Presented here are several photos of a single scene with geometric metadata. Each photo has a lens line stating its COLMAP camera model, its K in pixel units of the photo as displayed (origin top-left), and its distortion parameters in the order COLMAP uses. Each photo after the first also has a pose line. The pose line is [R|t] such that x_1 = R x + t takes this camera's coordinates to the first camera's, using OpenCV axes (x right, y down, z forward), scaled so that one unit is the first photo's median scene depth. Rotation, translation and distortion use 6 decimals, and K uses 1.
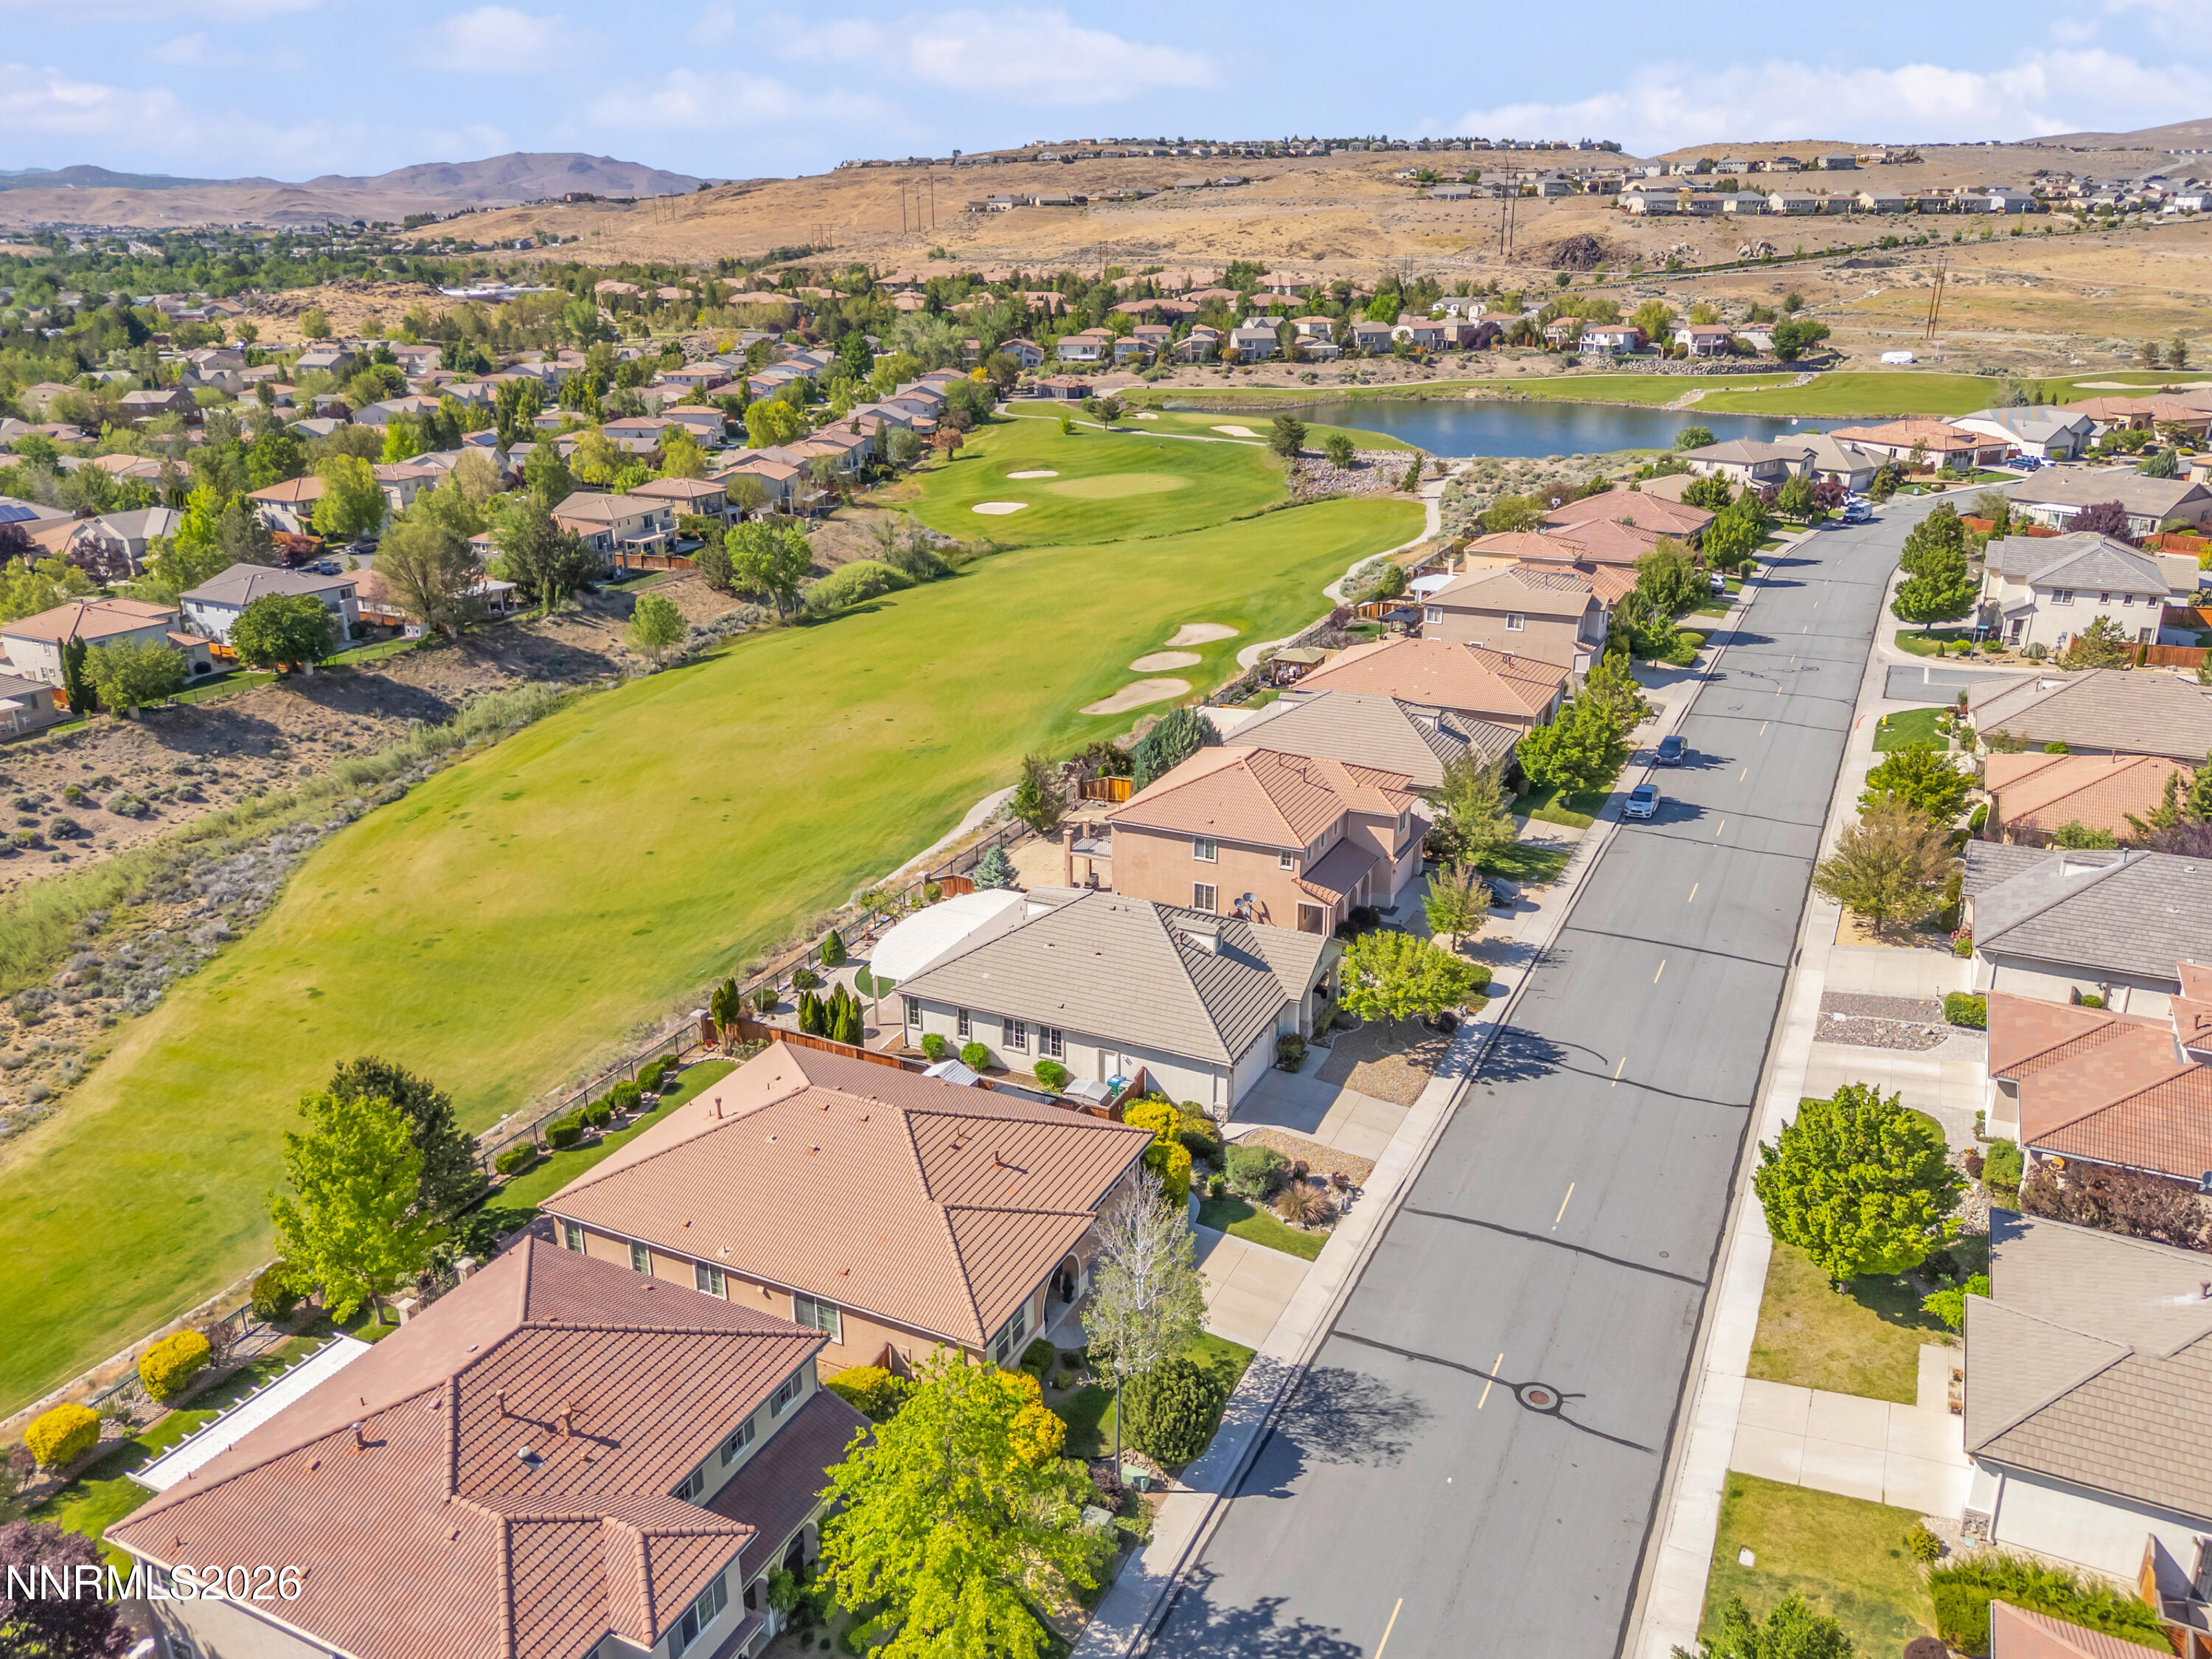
lens RADIAL K [[1642.1, 0, 1108.7], [0, 1642.1, 831.3], [0, 0, 1]] dist [0.073081, -0.068068]
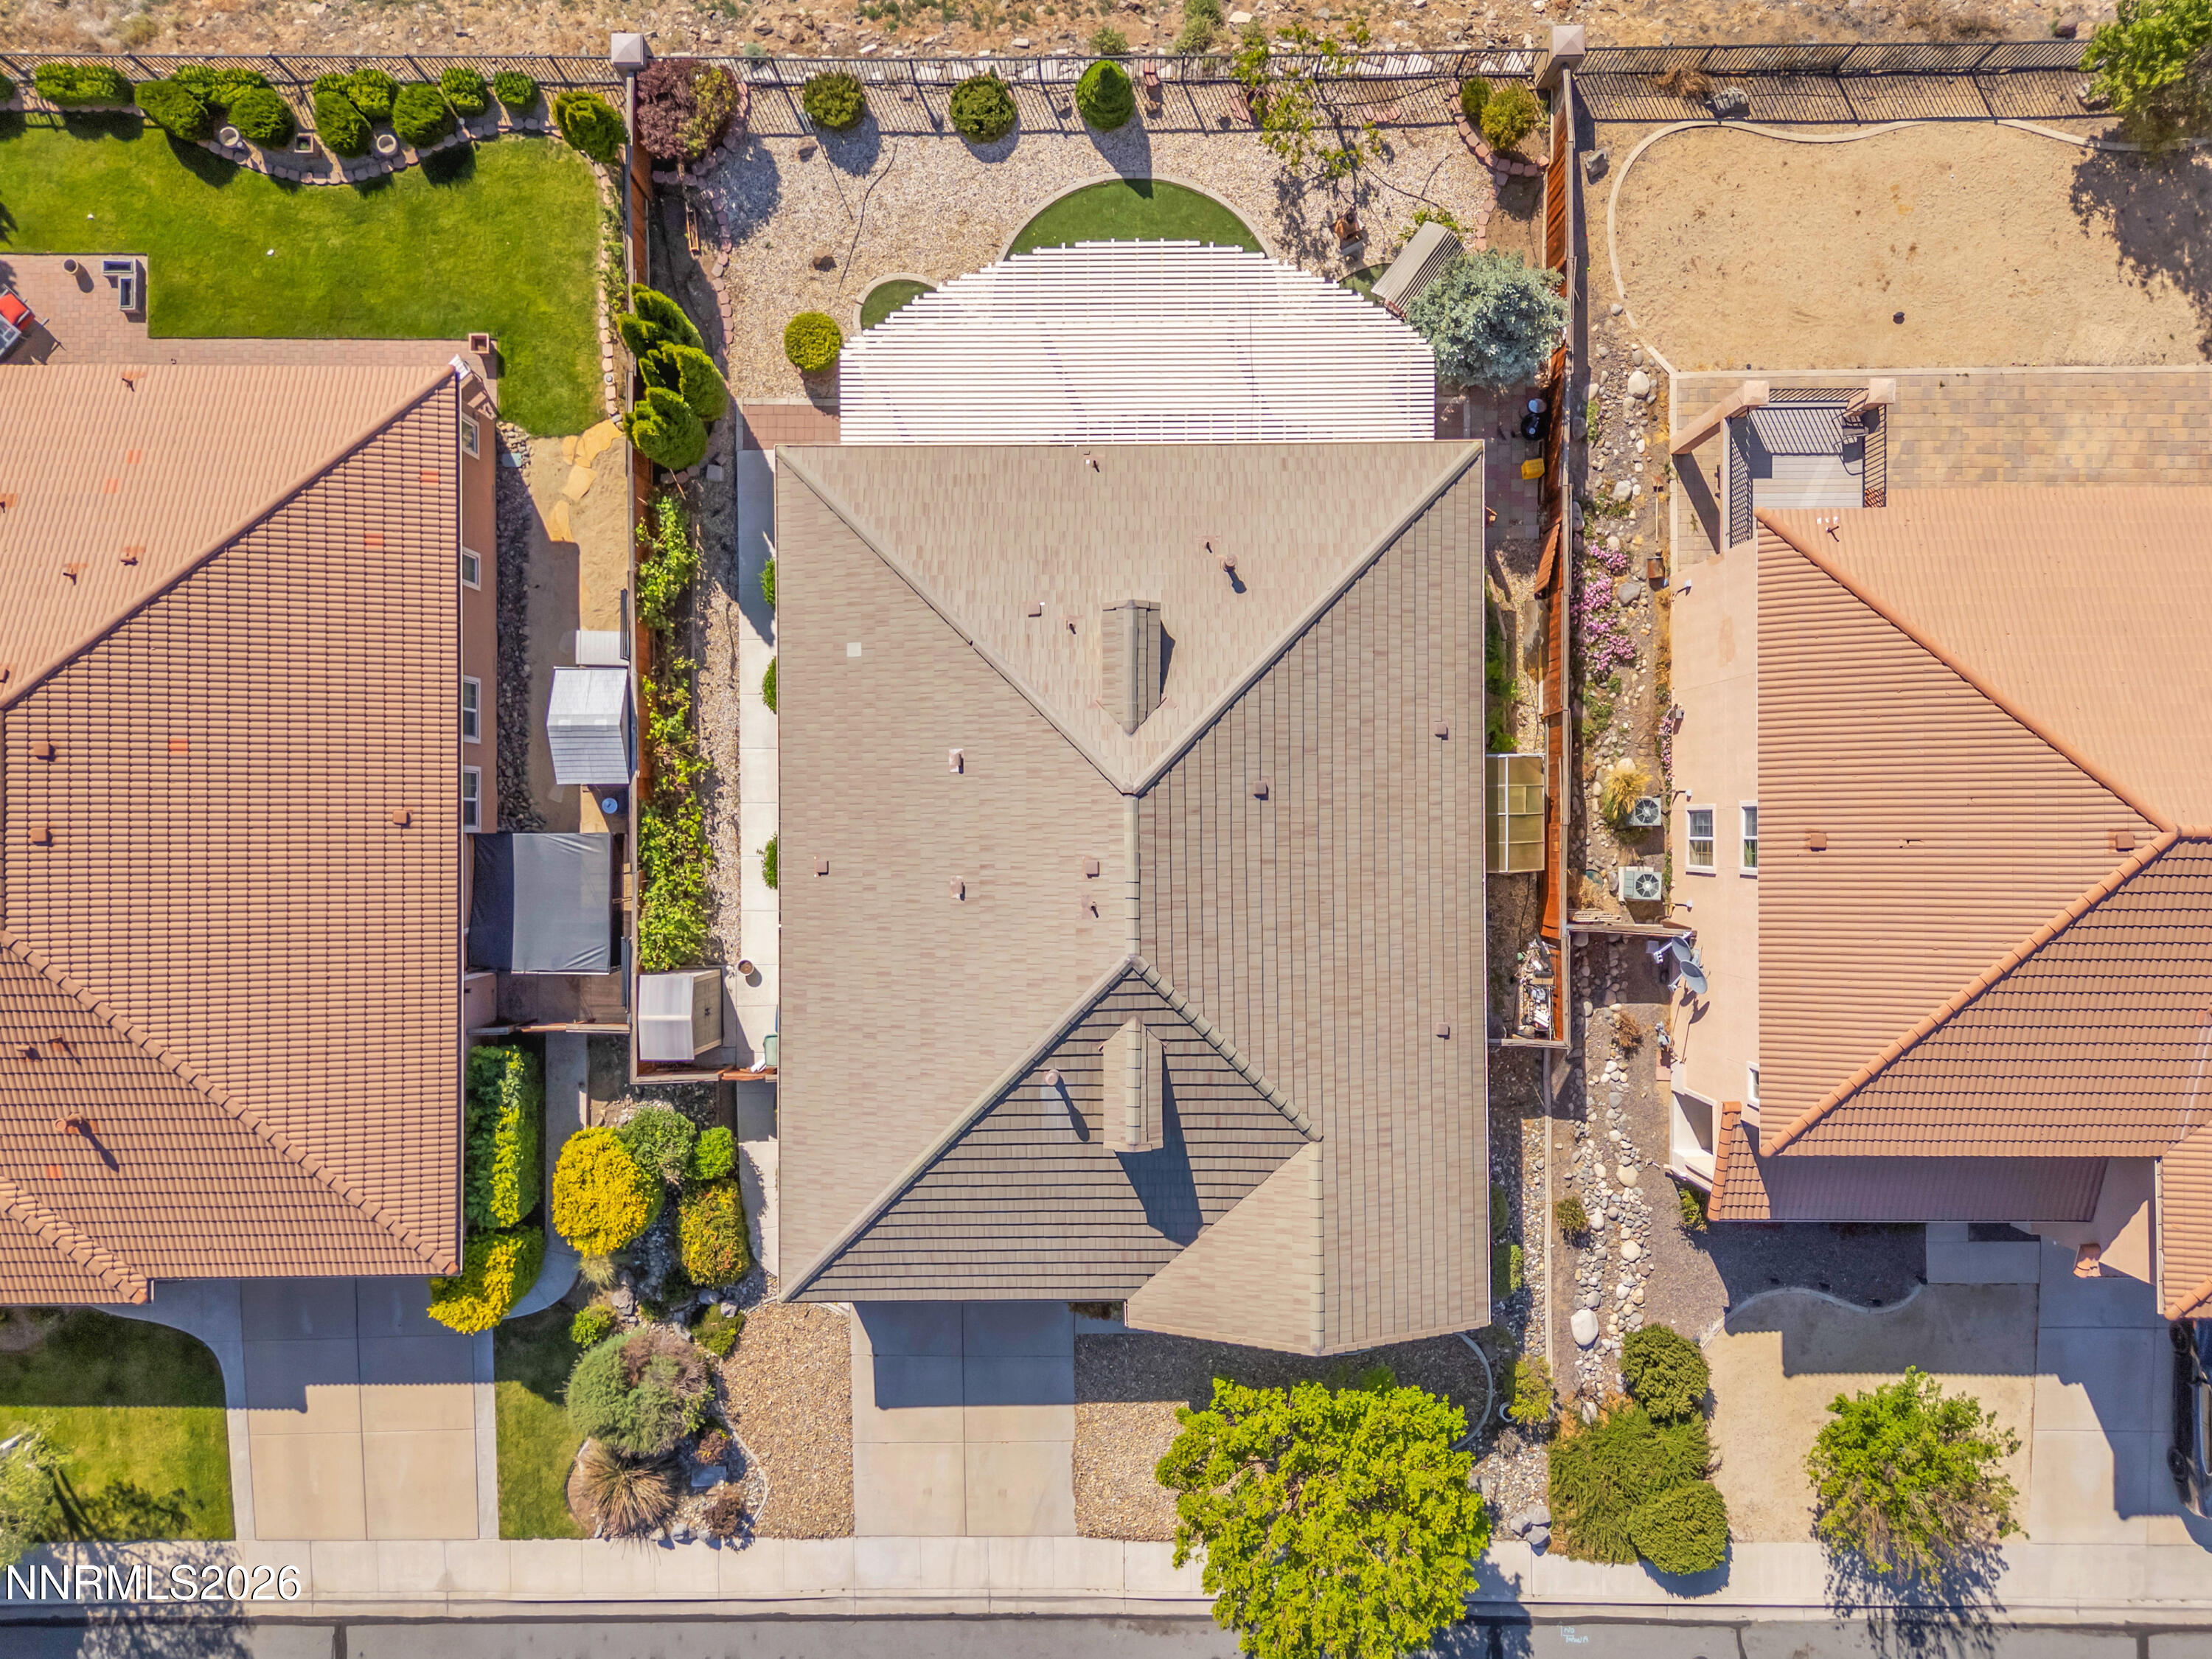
lens RADIAL K [[1642.1, 0, 1108.7], [0, 1642.1, 831.3], [0, 0, 1]] dist [0.073081, -0.068068]
pose [[0.444190, 0.895904, 0.007133, -0.004623], [-0.306080, 0.144263, 0.941012, -0.184793], [0.842027, -0.420172, 0.338299, 0.504813]]
